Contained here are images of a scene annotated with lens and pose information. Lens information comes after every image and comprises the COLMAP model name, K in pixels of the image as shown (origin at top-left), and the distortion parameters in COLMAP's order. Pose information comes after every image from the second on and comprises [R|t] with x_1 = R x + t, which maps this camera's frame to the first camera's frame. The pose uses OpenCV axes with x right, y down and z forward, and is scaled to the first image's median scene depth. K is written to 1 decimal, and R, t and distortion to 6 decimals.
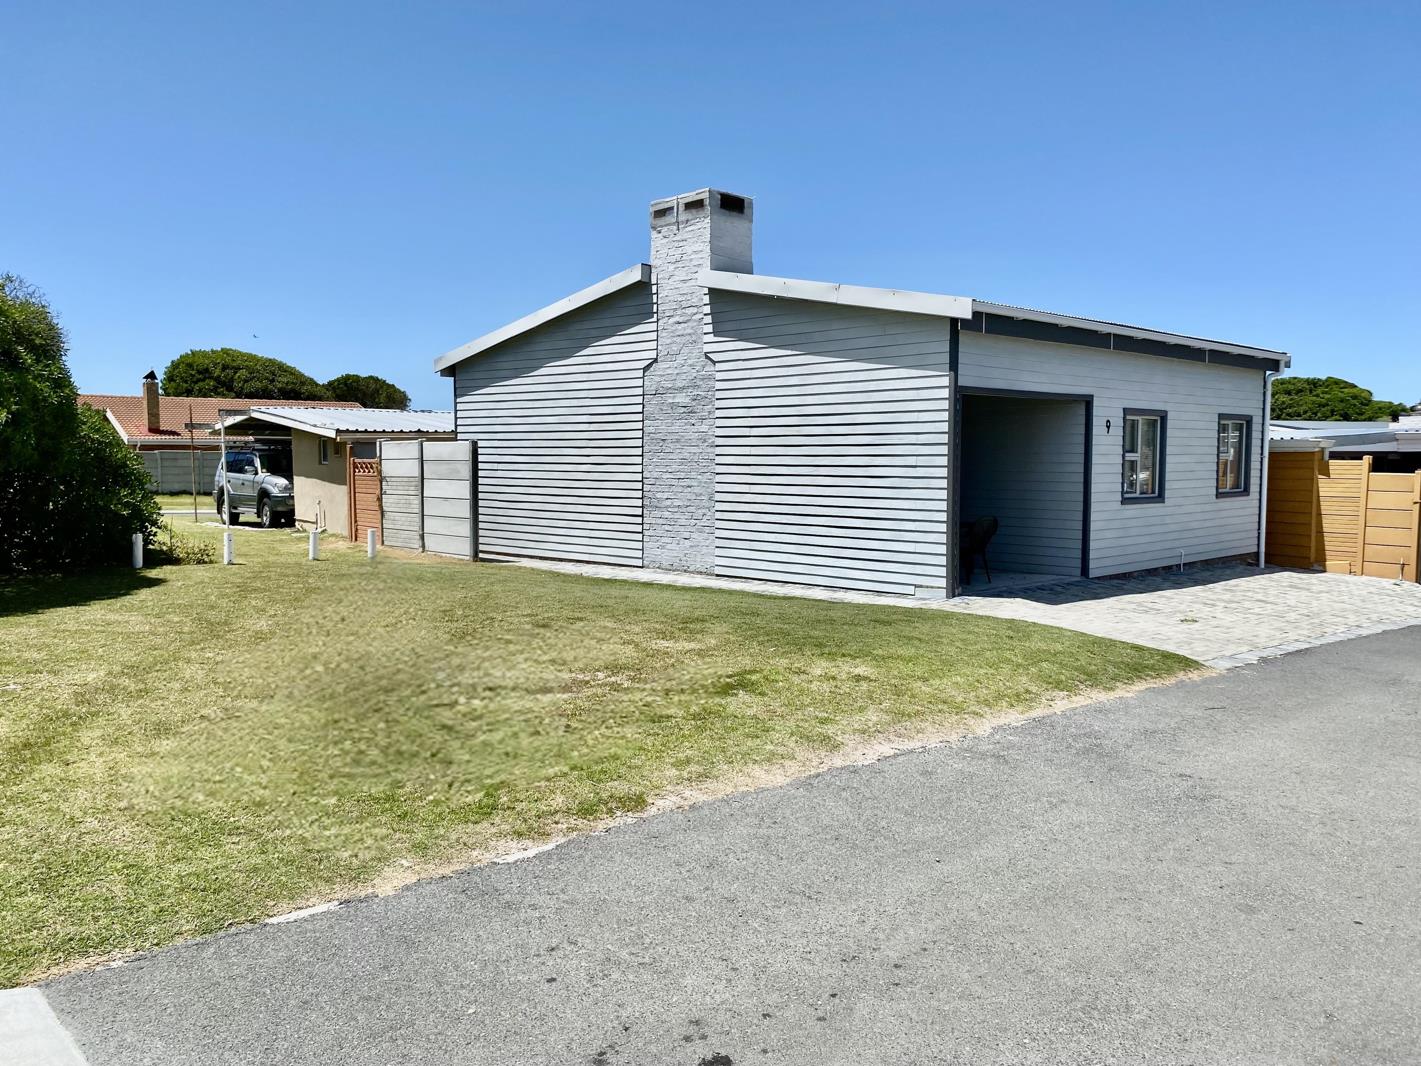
lens RADIAL K [[1131.6, 0, 710.5], [0, 1131.6, 533.0], [0, 0, 1]] dist [-0.048945, 0.054775]
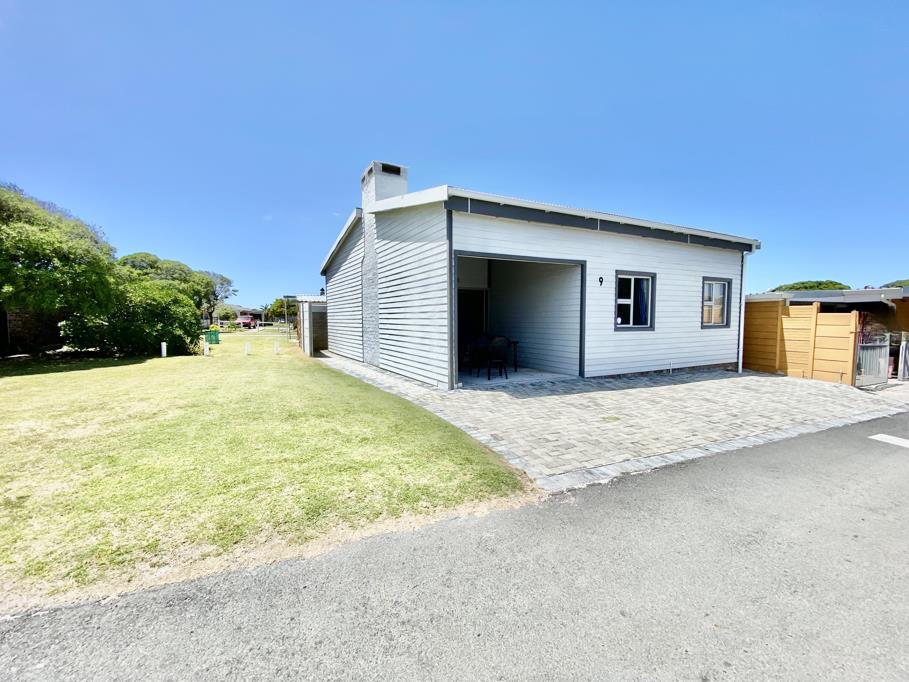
lens RADIAL K [[380.0, 0, 452.5], [0, 380.0, 345.9], [0, 0, 1]] dist [0.002351, -0.011800]
pose [[0.958977, 0.016516, -0.283002, 0.282806], [-0.015640, 0.999863, 0.005353, -0.003906], [0.283052, -0.000707, 0.959104, 0.400044]]
